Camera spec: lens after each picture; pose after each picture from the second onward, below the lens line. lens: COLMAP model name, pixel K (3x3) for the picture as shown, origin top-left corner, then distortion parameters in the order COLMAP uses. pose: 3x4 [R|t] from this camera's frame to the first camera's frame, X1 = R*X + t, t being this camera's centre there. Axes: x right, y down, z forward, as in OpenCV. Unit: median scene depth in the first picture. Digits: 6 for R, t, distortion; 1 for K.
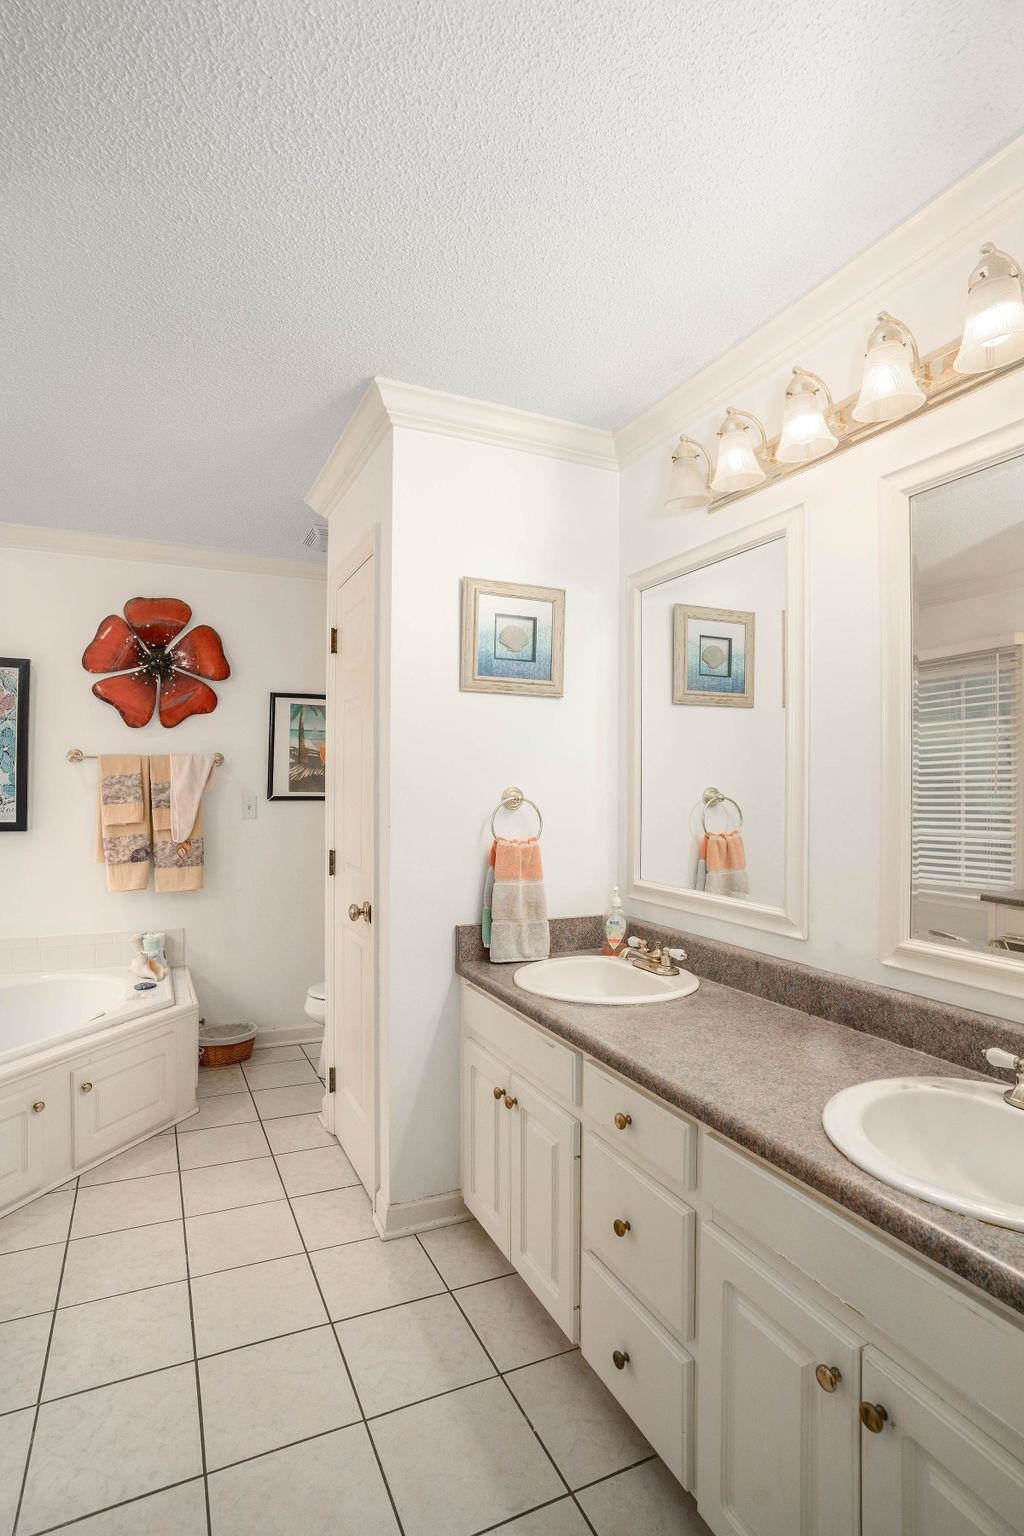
lens RADIAL K [[779.4, 0, 512.0], [0, 779.4, 768.0], [0, 0, 1]] dist [-0.043108, 0.001192]
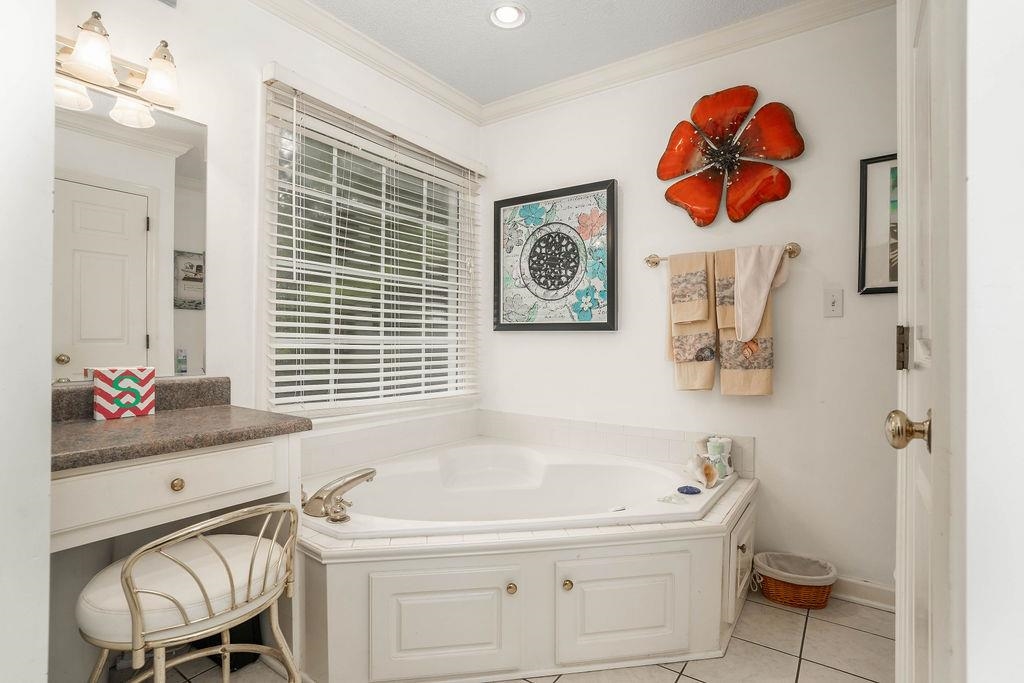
lens RADIAL K [[519.6, 0, 512.0], [0, 519.6, 341.5], [0, 0, 1]] dist [-0.043108, 0.001192]
pose [[0.498230, -0.006641, -0.867019, -0.040824], [0.015582, 0.999878, 0.001296, 0.091812], [0.866905, -0.014155, 0.498273, 0.464004]]
